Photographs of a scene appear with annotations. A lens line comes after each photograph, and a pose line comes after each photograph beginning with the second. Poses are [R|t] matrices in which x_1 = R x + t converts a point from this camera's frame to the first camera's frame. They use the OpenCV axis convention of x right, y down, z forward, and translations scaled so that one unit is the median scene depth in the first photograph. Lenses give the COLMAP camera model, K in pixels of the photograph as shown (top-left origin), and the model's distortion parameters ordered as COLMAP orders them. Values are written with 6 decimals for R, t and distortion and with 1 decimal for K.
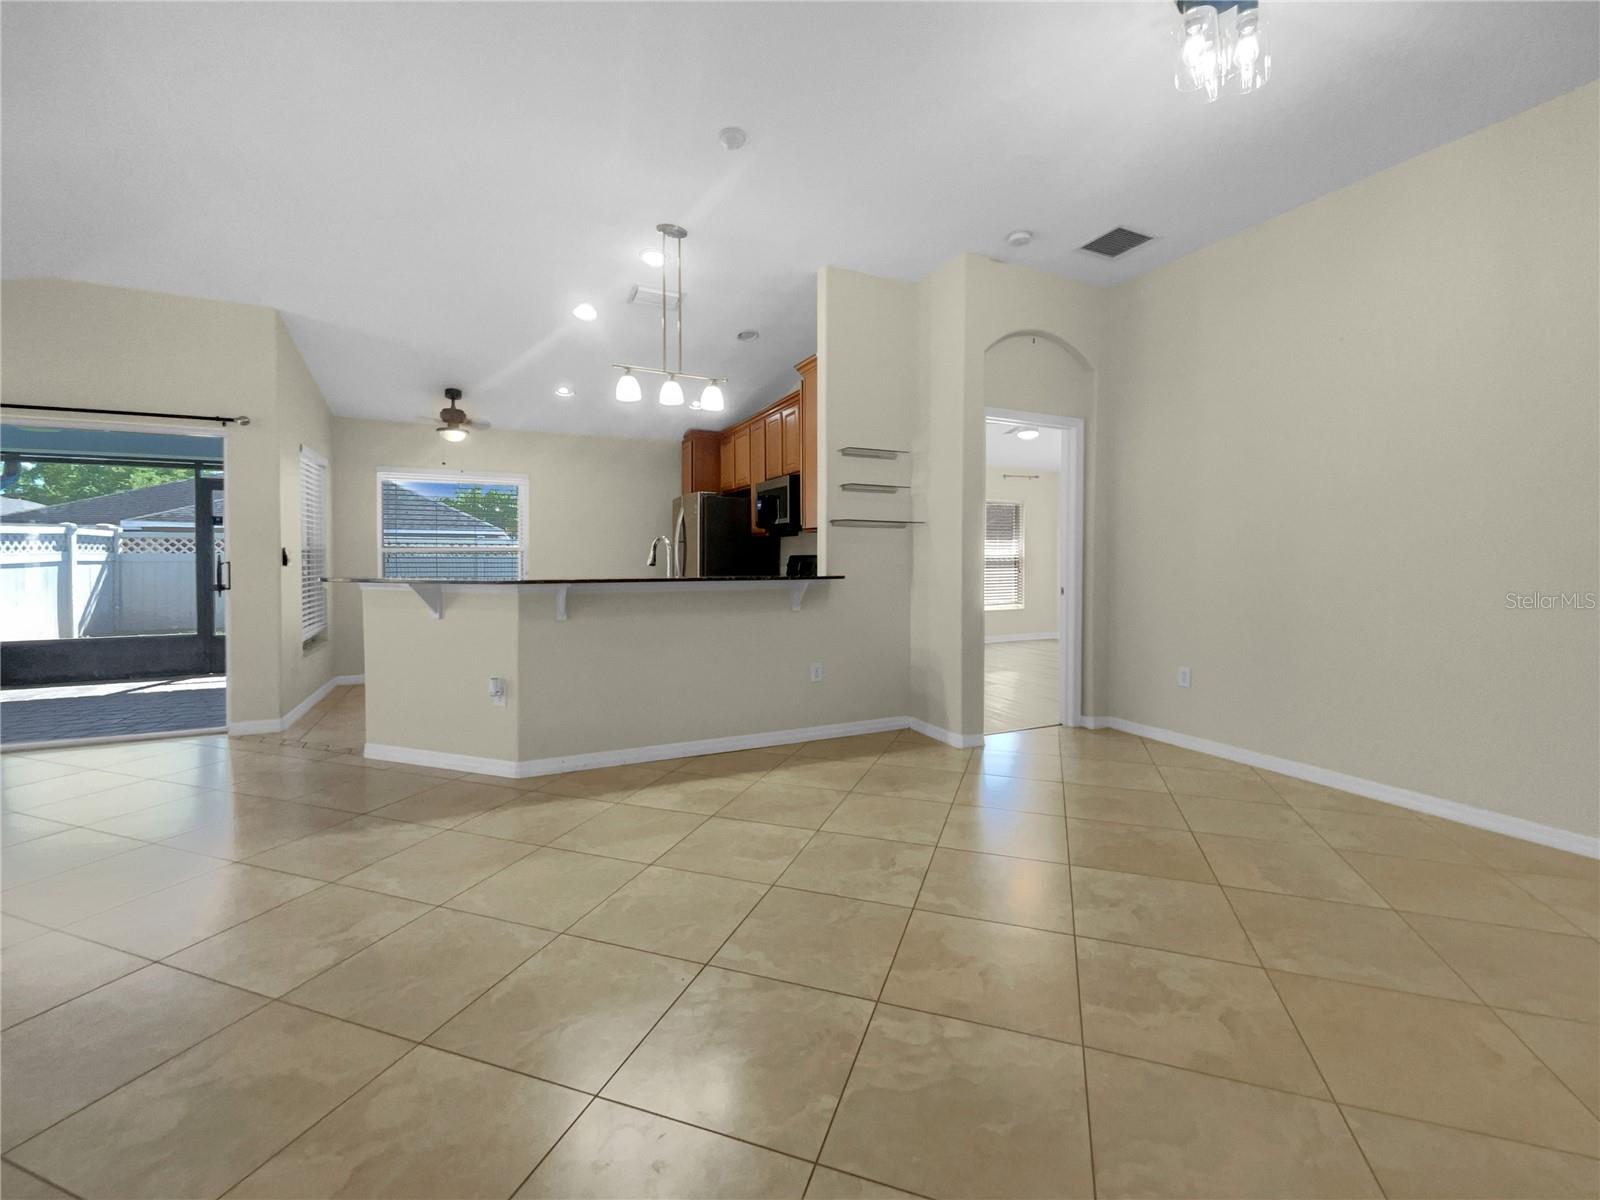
lens RADIAL K [[661.8, 0, 810.5], [0, 661.8, 602.0], [0, 0, 1]] dist [-0.000694, -0.000265]
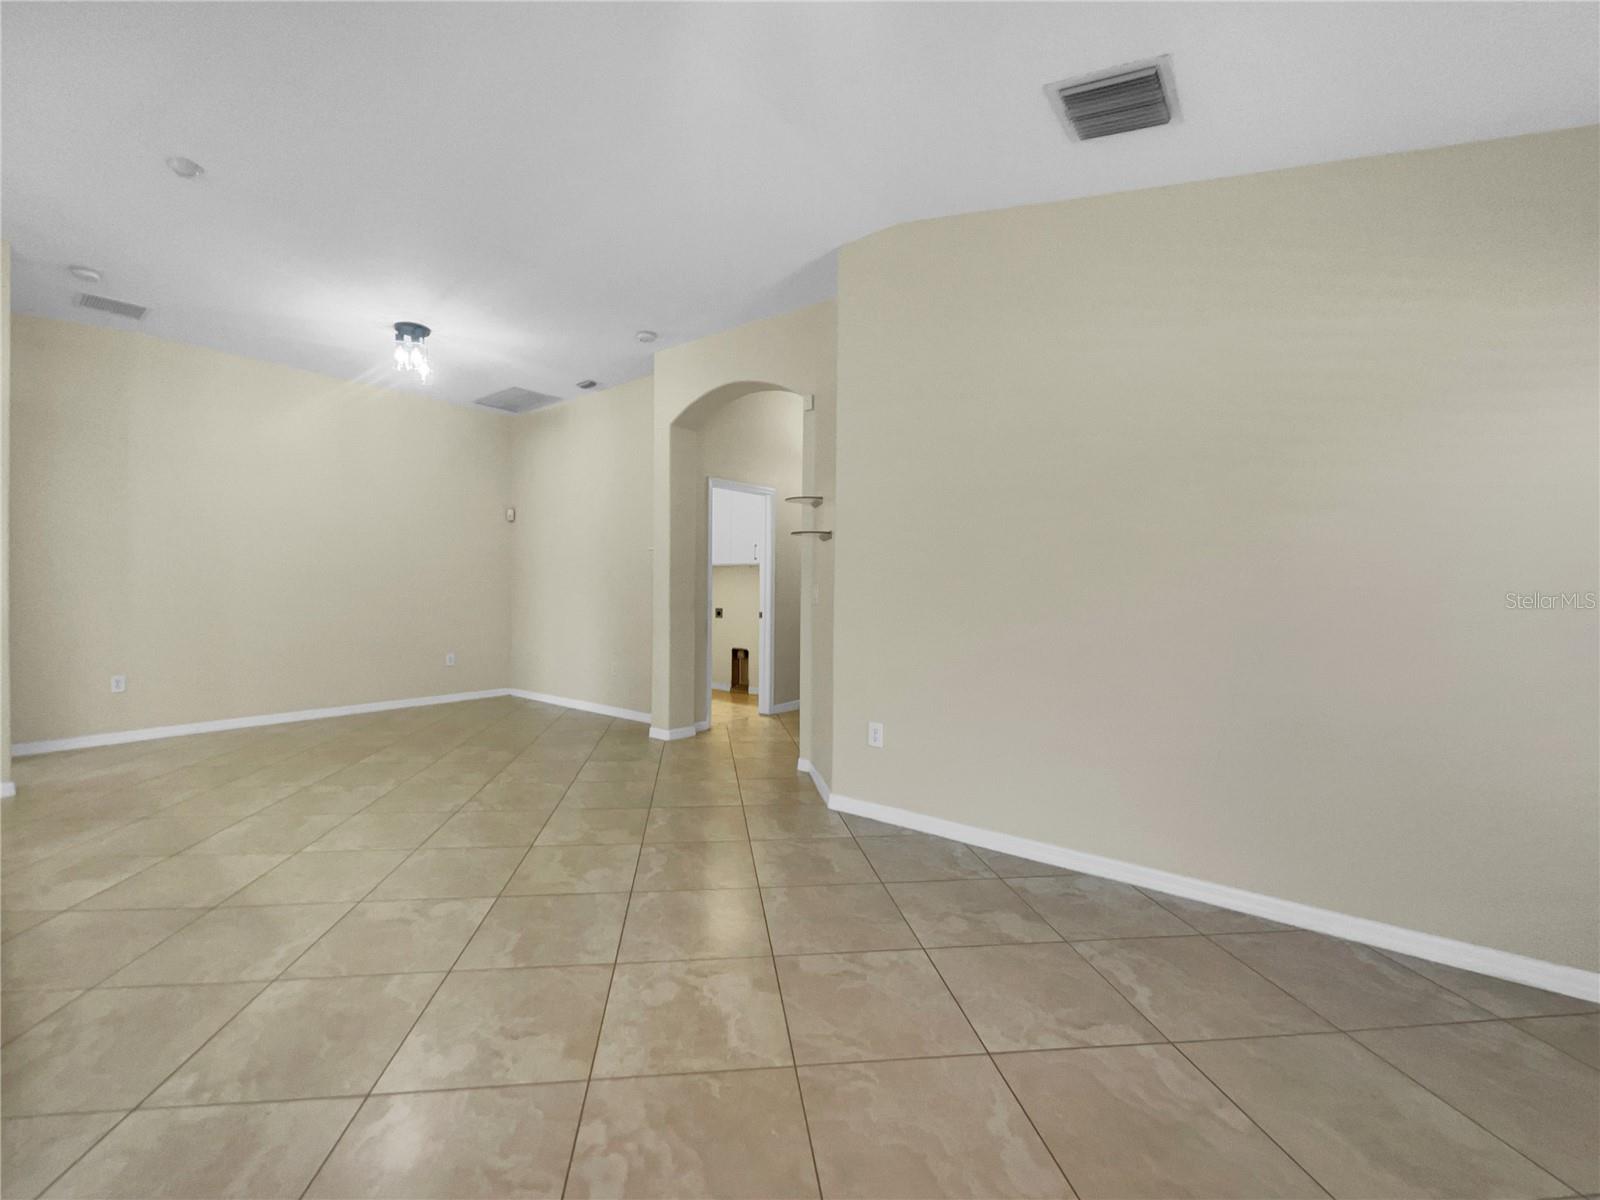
lens RADIAL K [[661.8, 0, 810.5], [0, 661.8, 602.0], [0, 0, 1]] dist [-0.000694, -0.000265]
pose [[-0.475387, -0.021349, 0.879518, -1.188727], [0.043883, 0.997886, 0.047942, -0.039672], [-0.878682, 0.061387, -0.473445, 0.520463]]
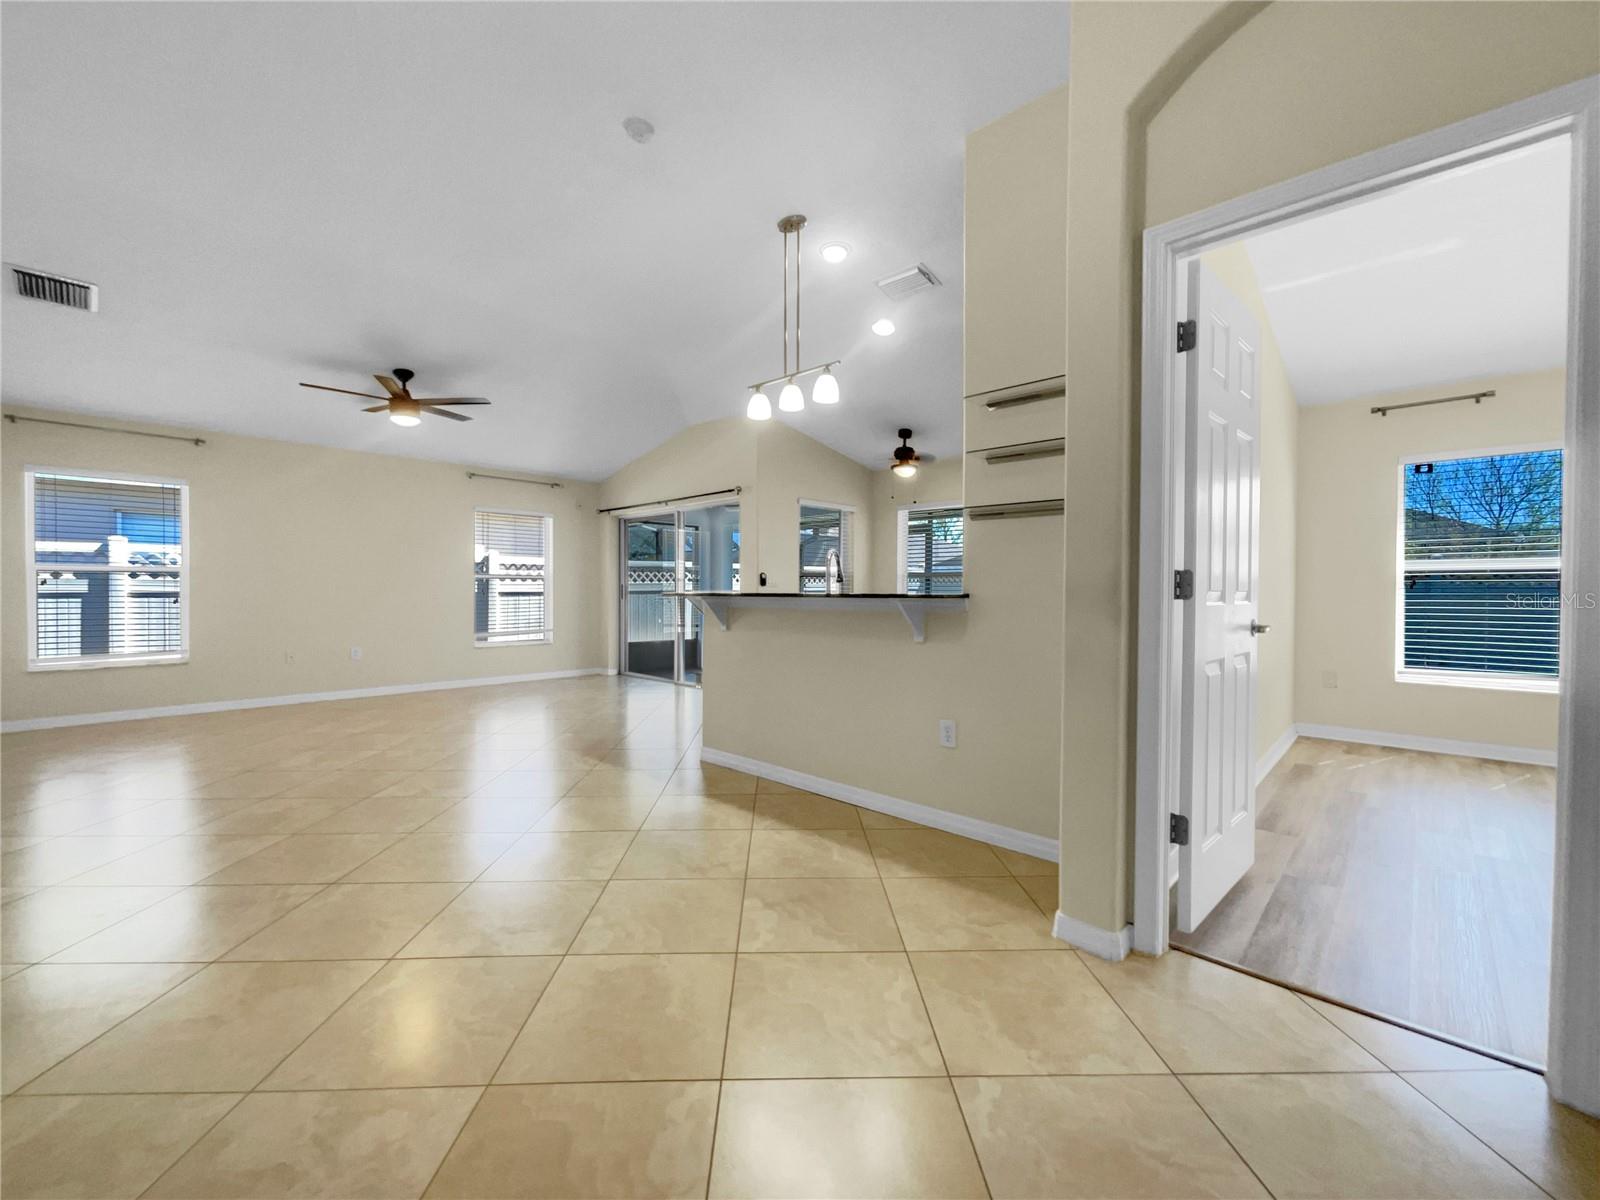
lens RADIAL K [[661.8, 0, 810.5], [0, 661.8, 602.0], [0, 0, 1]] dist [-0.000694, -0.000265]
pose [[0.367013, 0.016368, -0.930072, 0.735955], [-0.068304, 0.997620, -0.009396, -0.016220], [0.927705, 0.066976, 0.367257, 0.747880]]
